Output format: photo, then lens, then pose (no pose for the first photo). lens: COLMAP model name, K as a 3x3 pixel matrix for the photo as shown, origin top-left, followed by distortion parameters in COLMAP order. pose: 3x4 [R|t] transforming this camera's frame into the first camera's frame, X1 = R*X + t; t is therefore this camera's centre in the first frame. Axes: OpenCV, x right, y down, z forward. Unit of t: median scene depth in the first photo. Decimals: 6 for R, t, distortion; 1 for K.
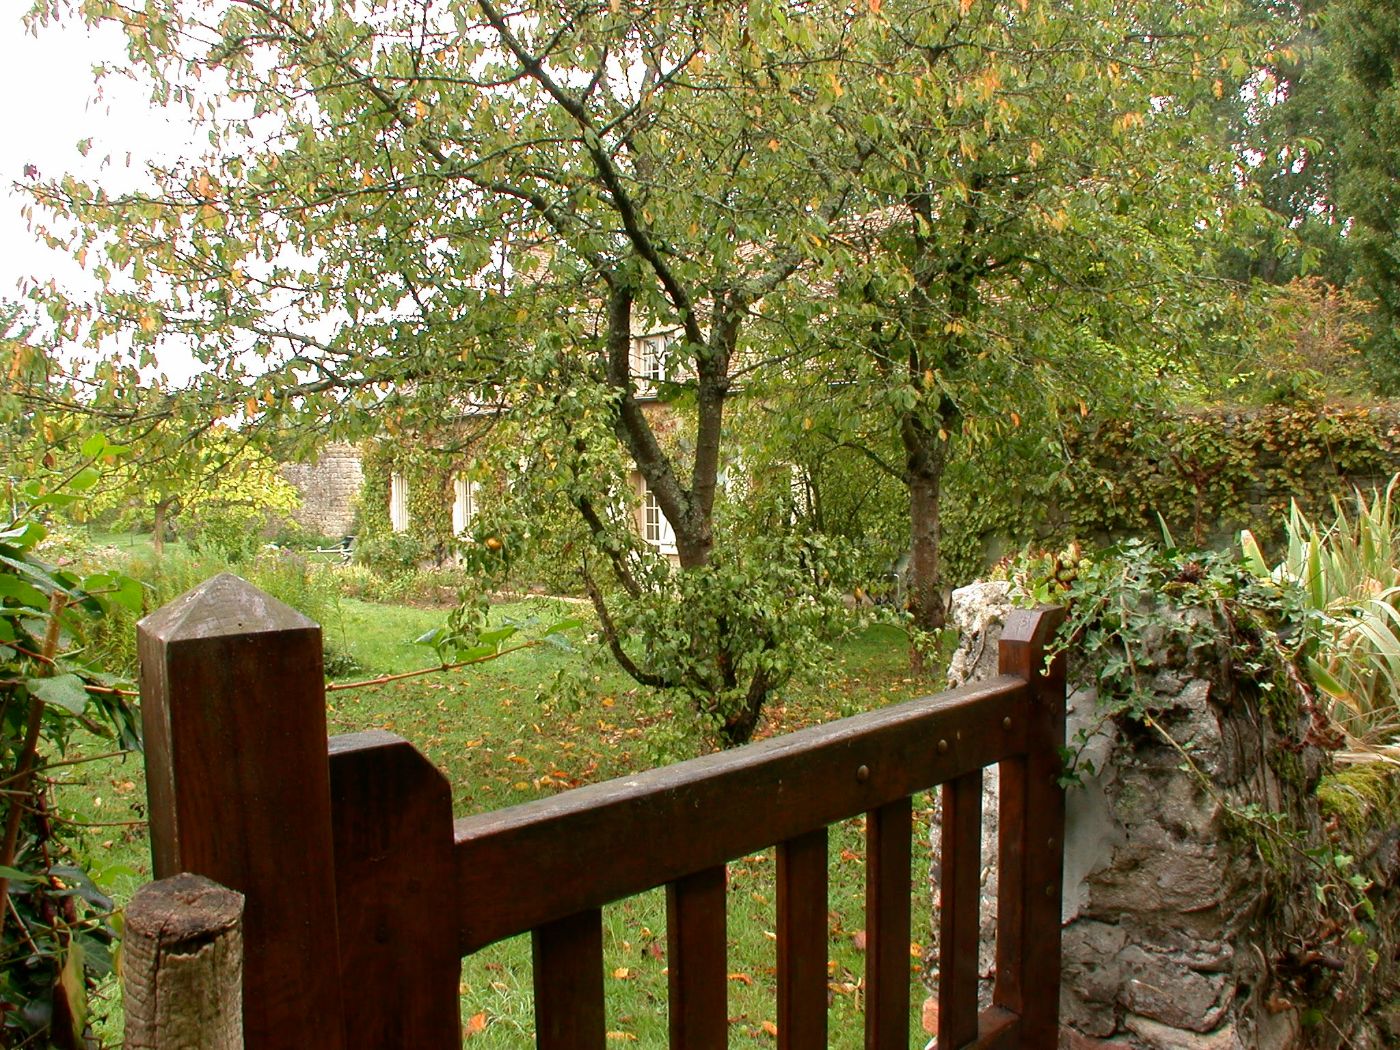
lens RADIAL K [[1270.5, 0, 696.9], [0, 1270.5, 503.5], [0, 0, 1]] dist [0.093398, -0.212491]
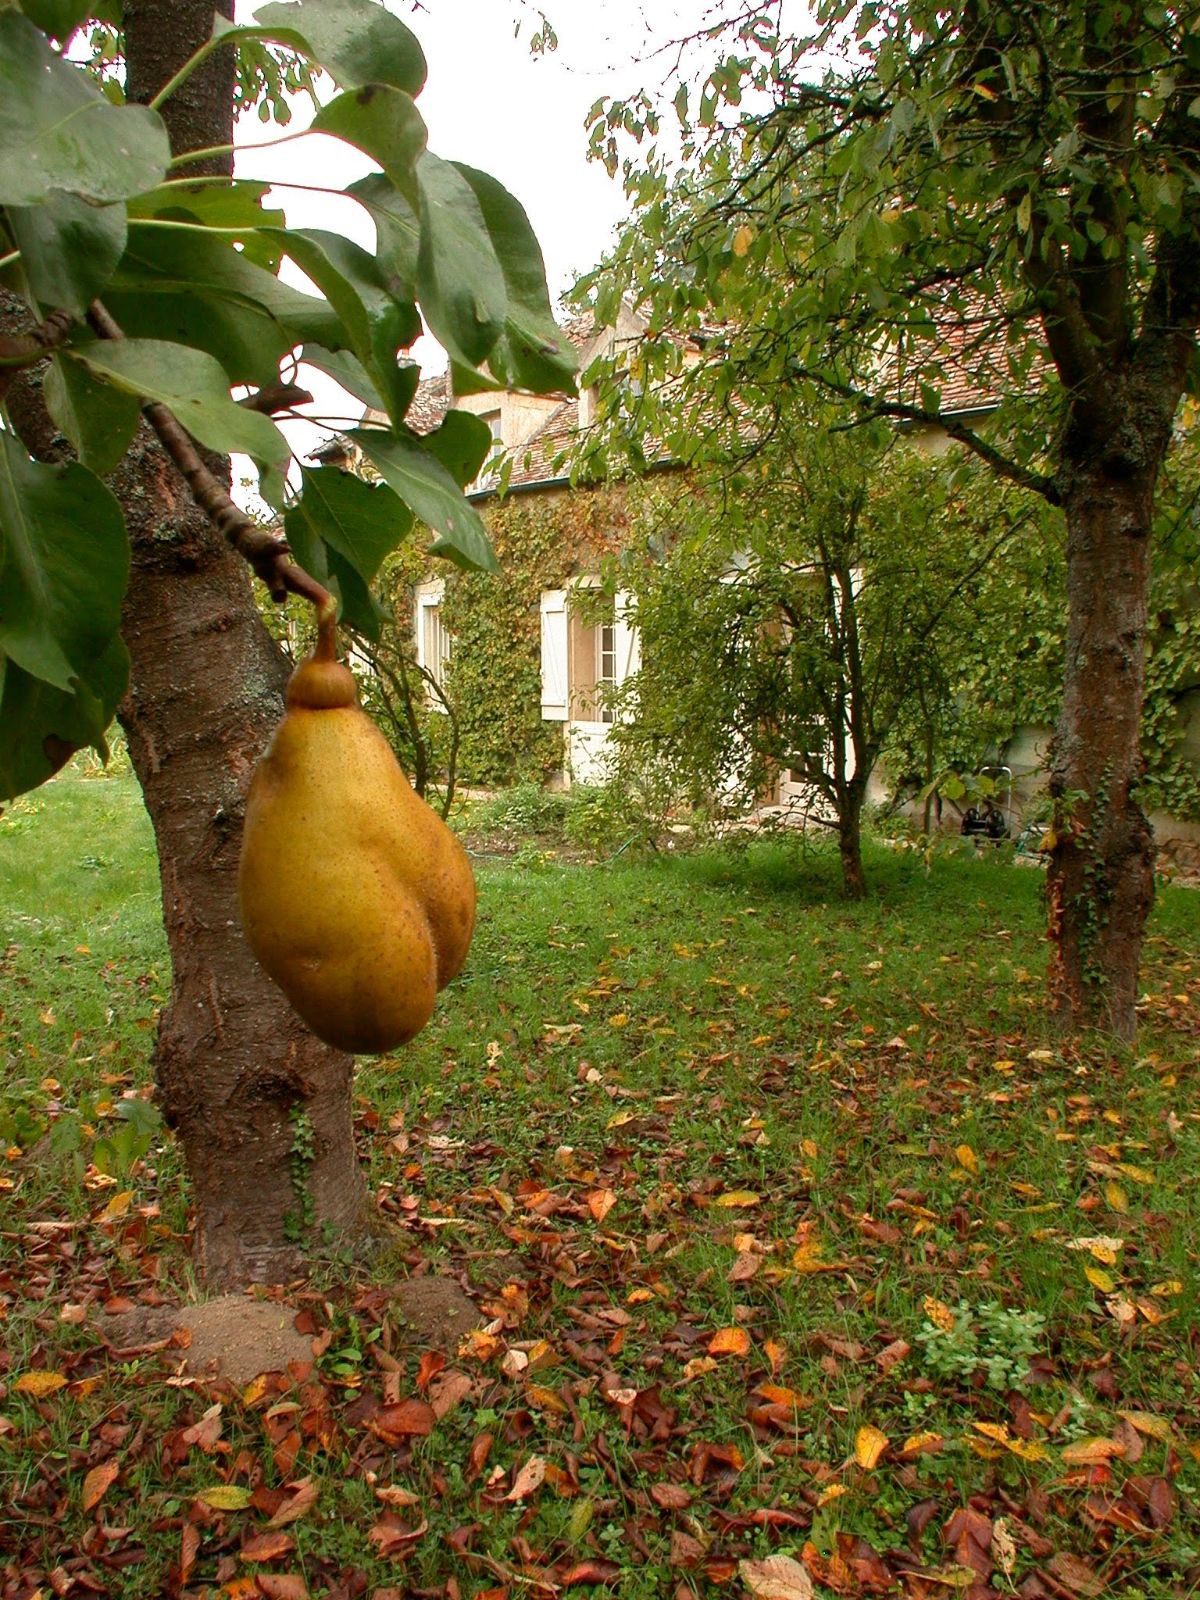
lens RADIAL K [[1452.0, 0, 599.4], [0, 1452.0, 765.4], [0, 0, 1]] dist [0.093398, -0.212491]
pose [[0.993356, 0.029457, -0.111250, 0.056214], [-0.023294, 0.998142, 0.056302, 0.025649], [0.112701, -0.053336, 0.992196, 0.382218]]
